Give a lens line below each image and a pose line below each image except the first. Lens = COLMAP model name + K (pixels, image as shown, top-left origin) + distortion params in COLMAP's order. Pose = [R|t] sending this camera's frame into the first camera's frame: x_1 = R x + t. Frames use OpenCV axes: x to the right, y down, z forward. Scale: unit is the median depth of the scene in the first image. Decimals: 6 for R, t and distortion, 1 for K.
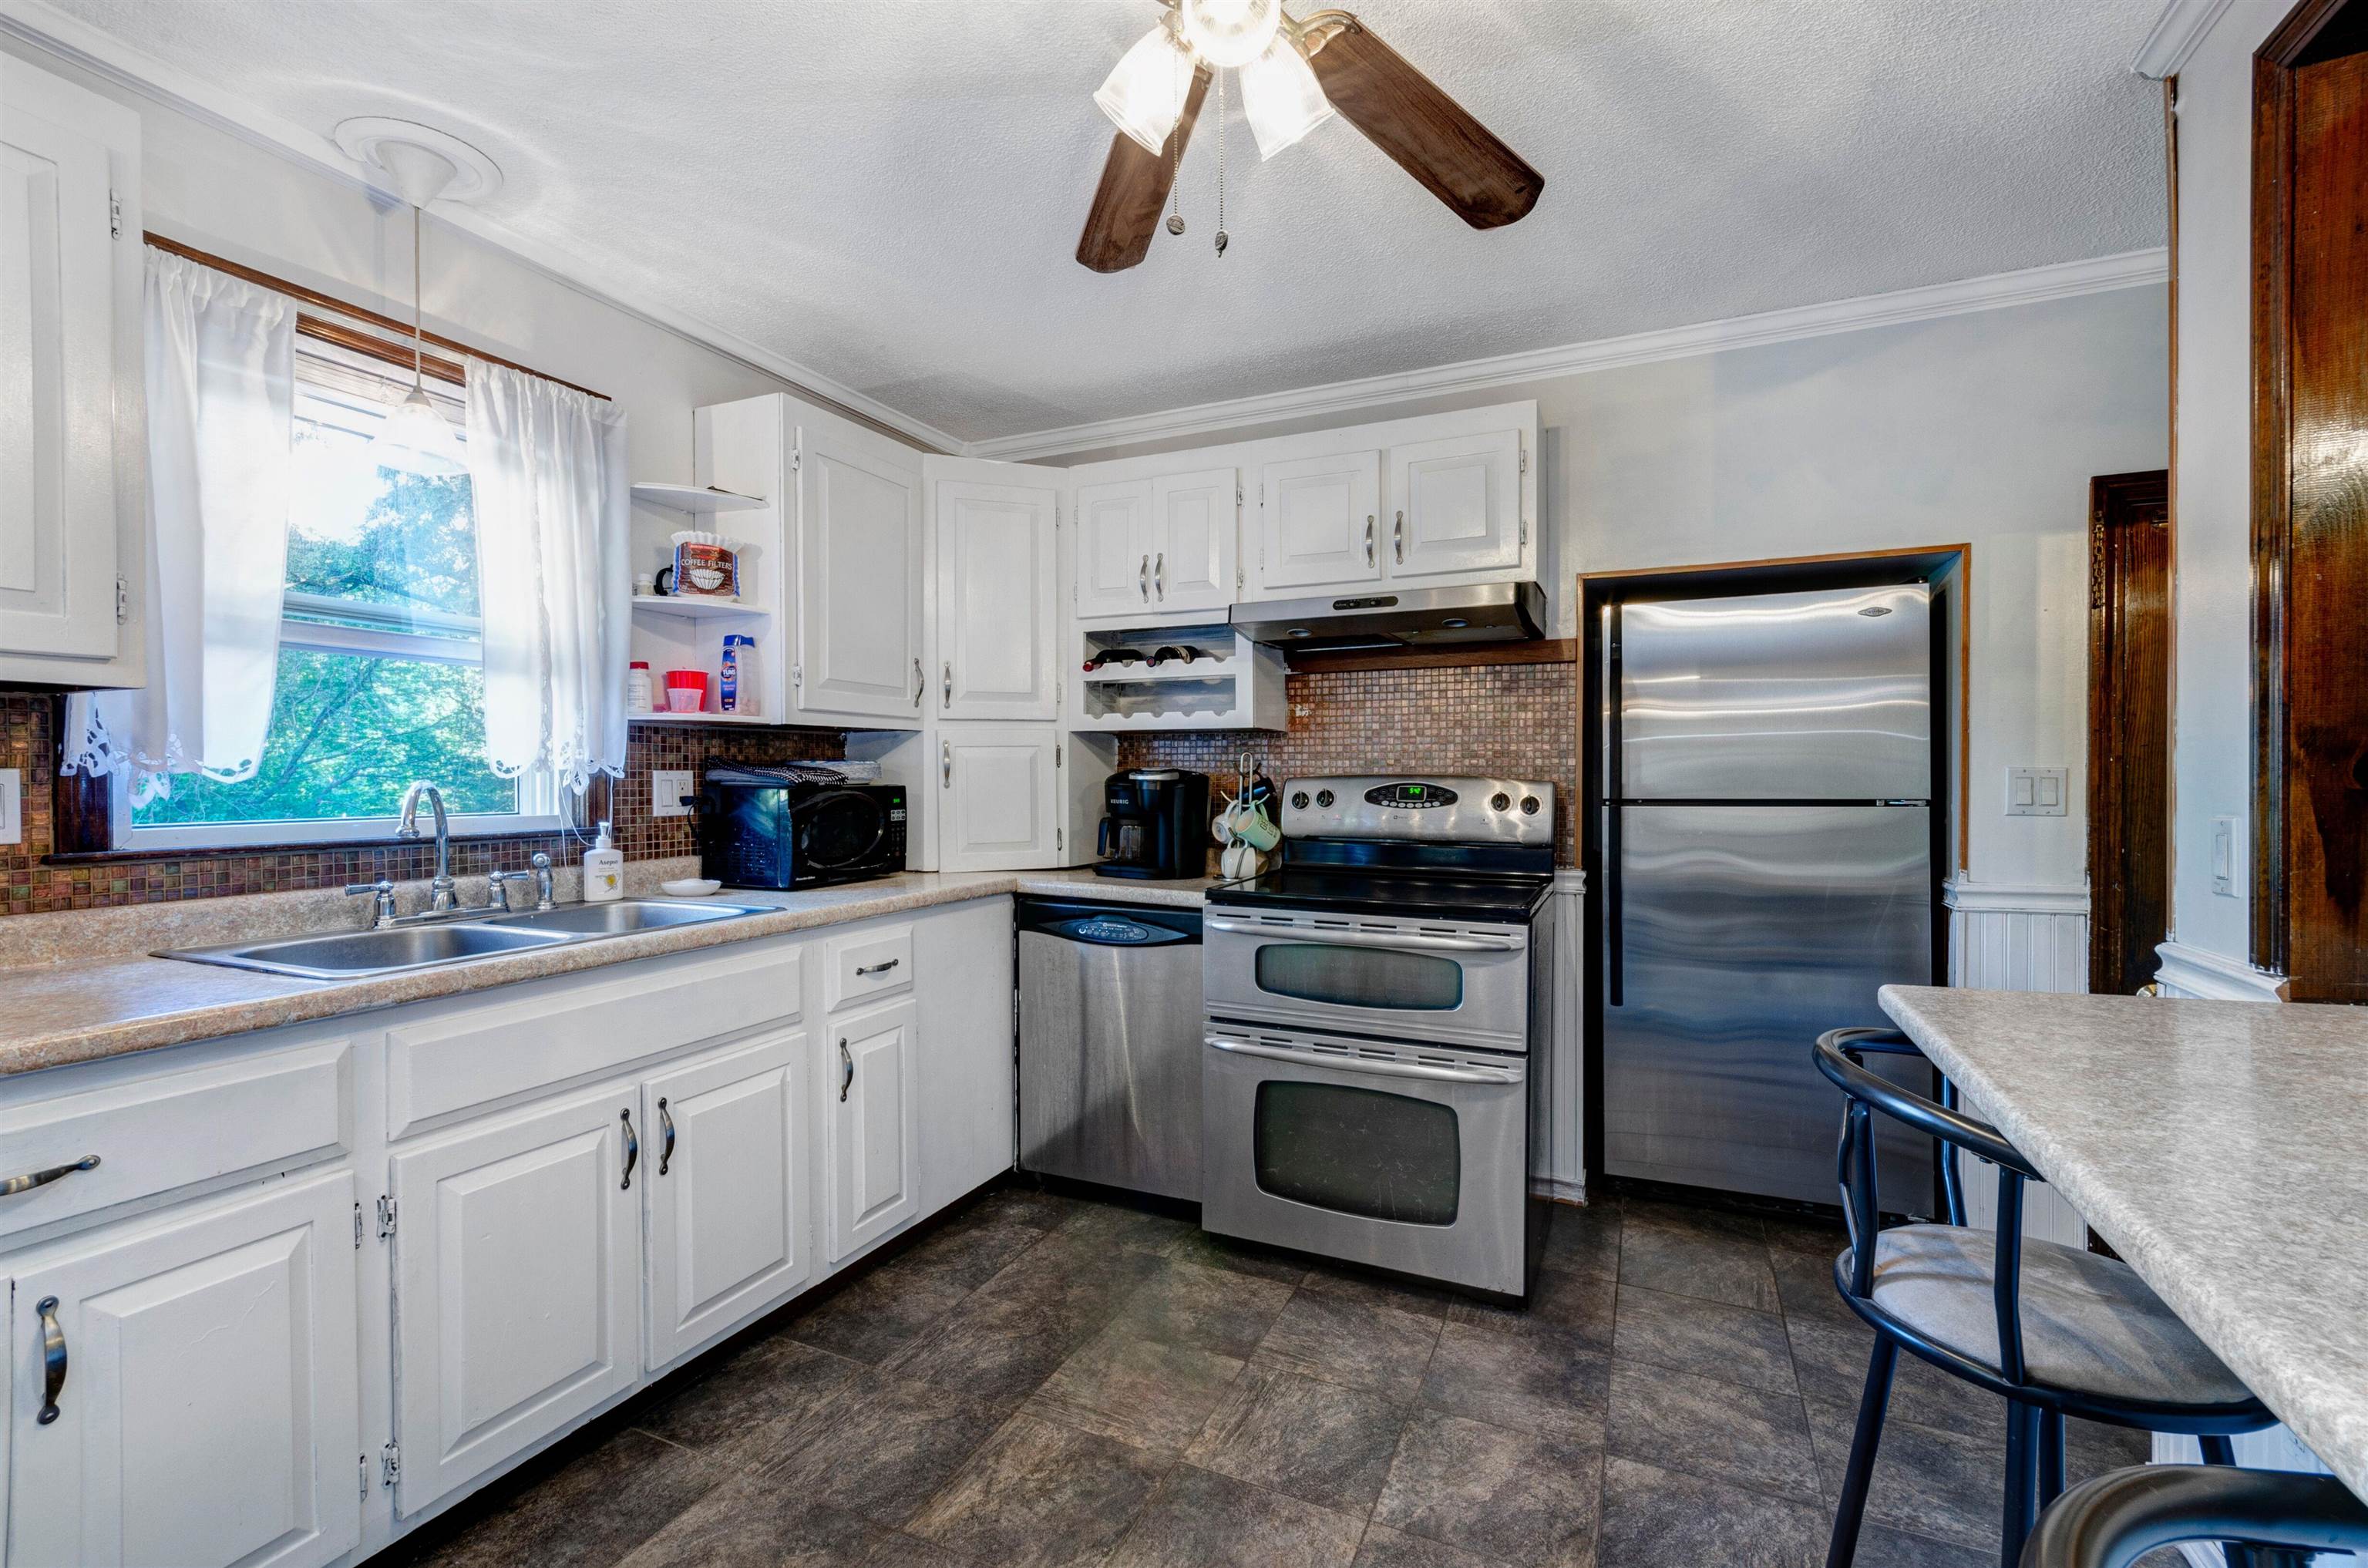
lens RADIAL K [[1037.5, 0, 1168.8], [0, 1037.5, 791.7], [0, 0, 1]] dist [-0.000380, 0.000006]
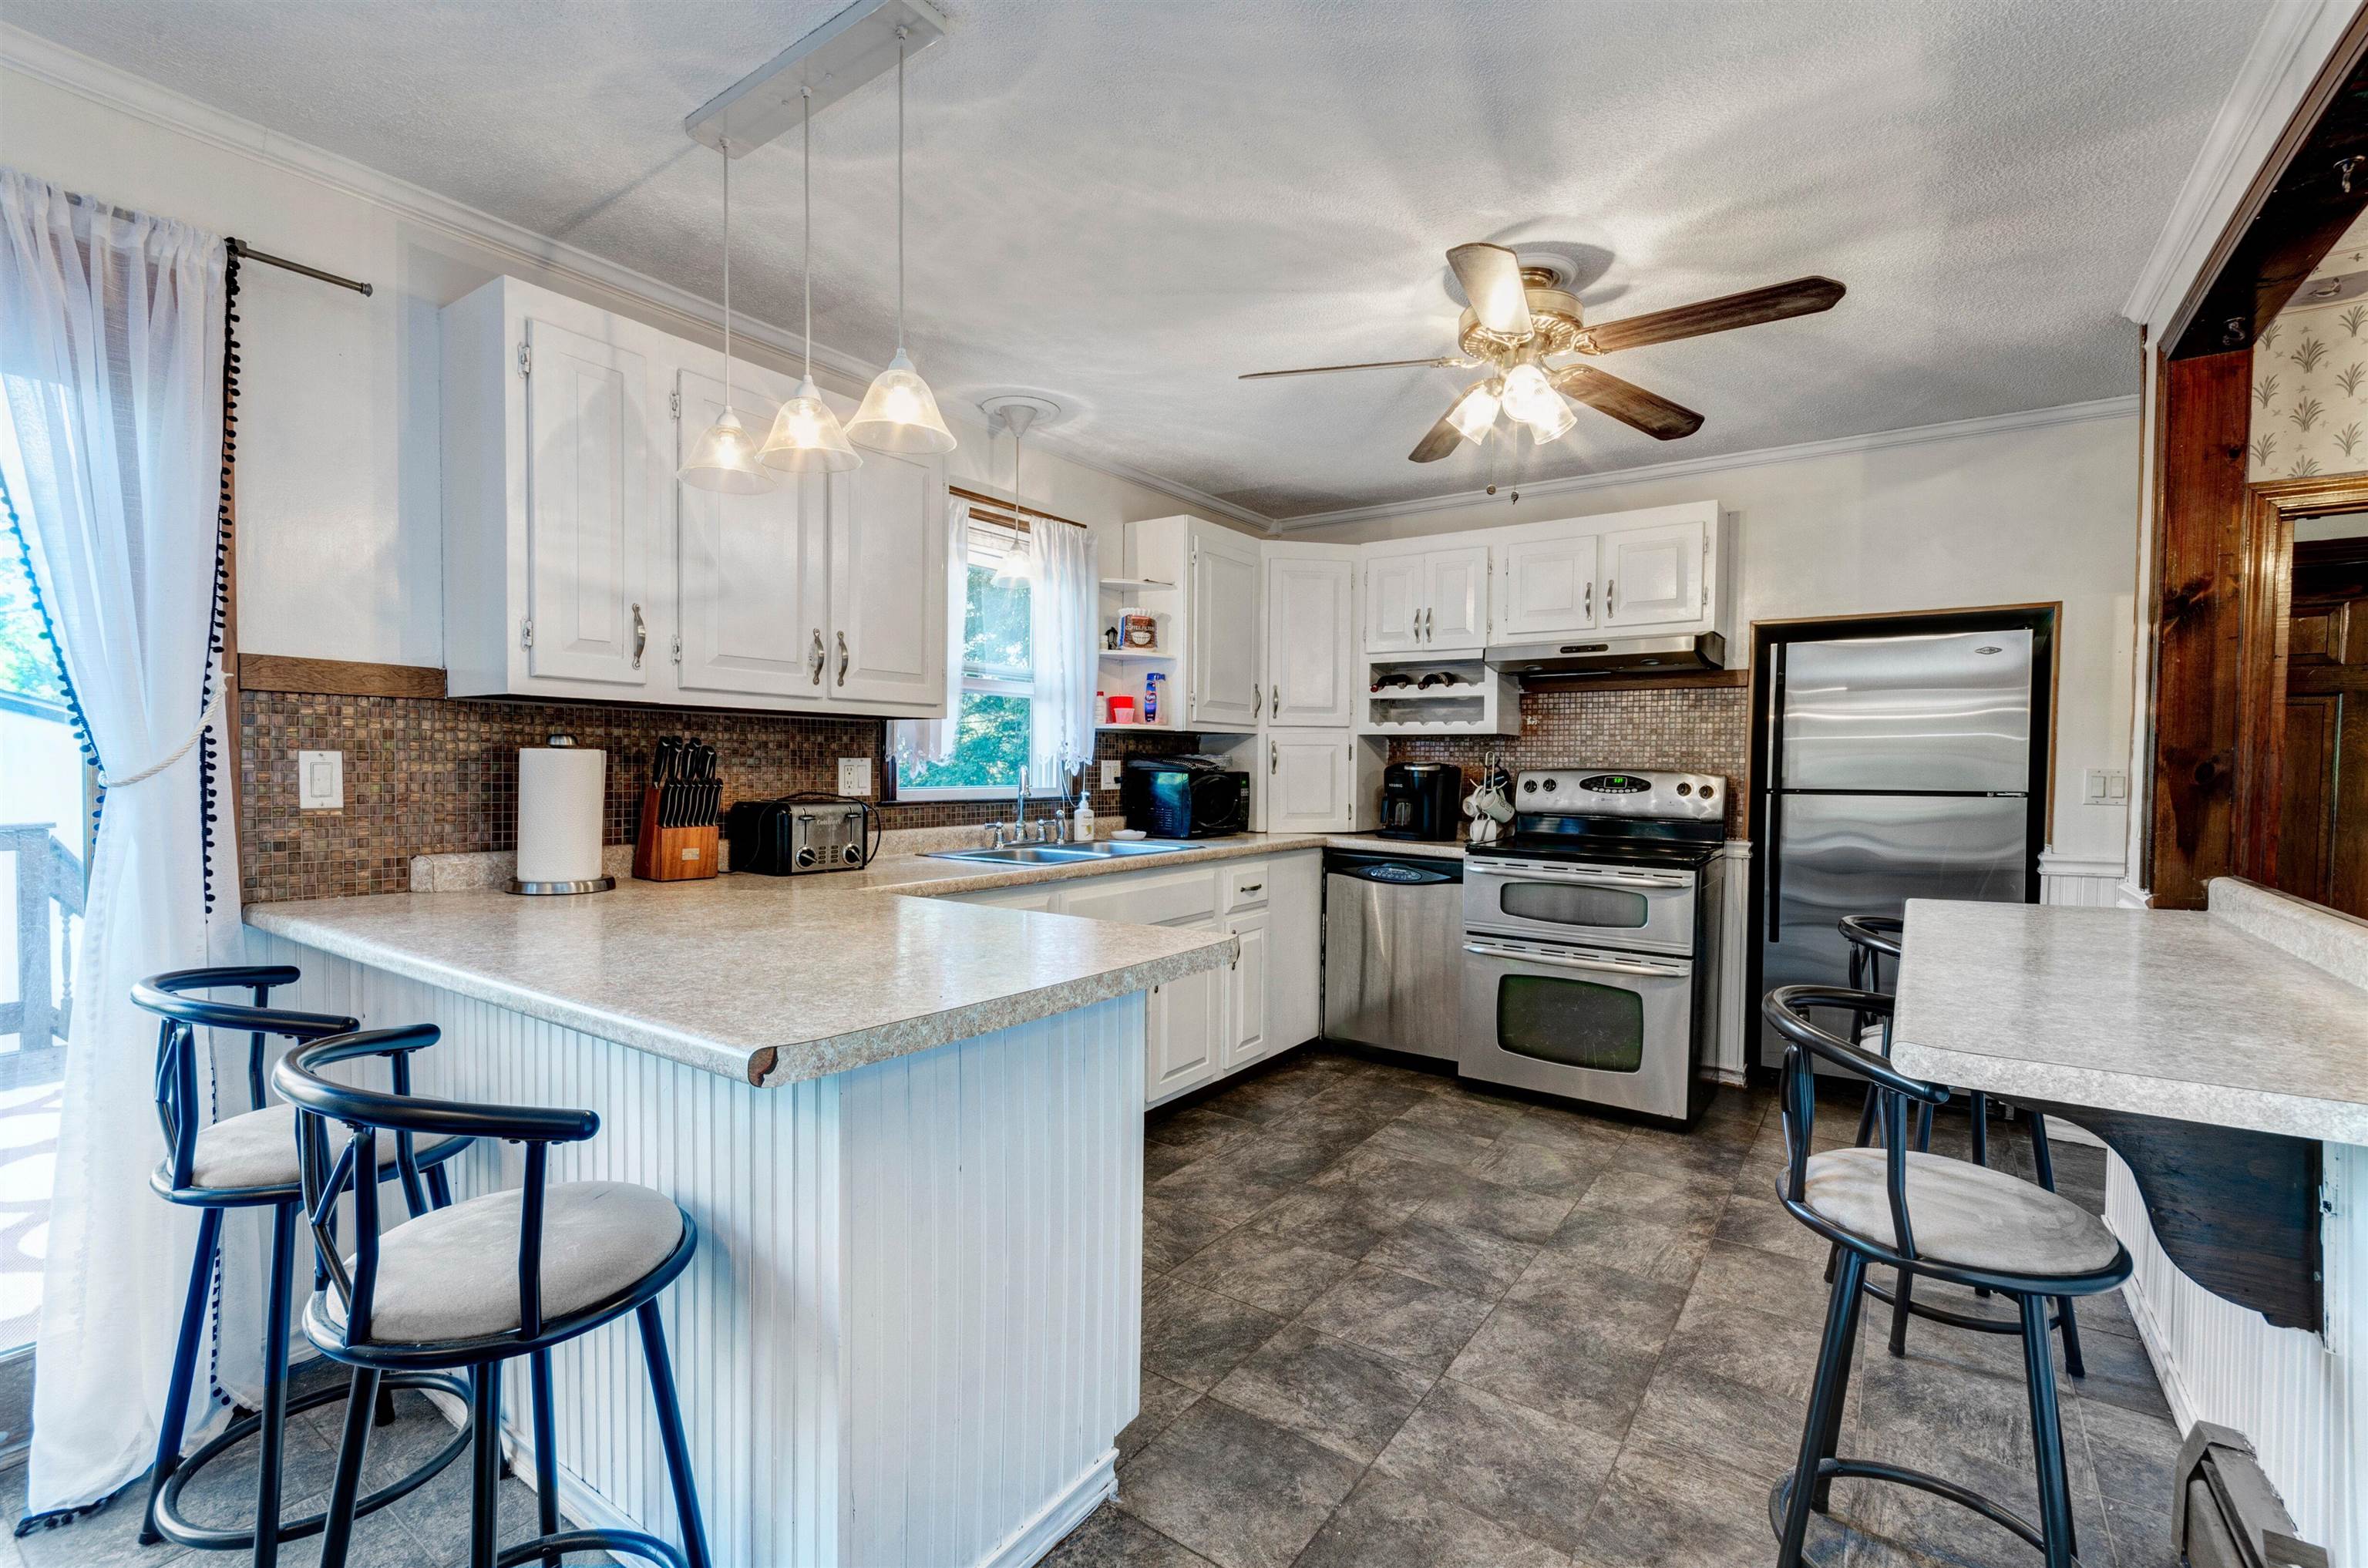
lens RADIAL K [[1046.9, 0, 1175.6], [0, 1046.9, 802.6], [0, 0, 1]] dist [0.004950, 0.000416]
pose [[0.984666, 0.017974, -0.173524, -0.109613], [-0.014295, 0.999646, 0.022430, 0.006237], [0.173866, -0.019606, 0.984574, -0.519286]]
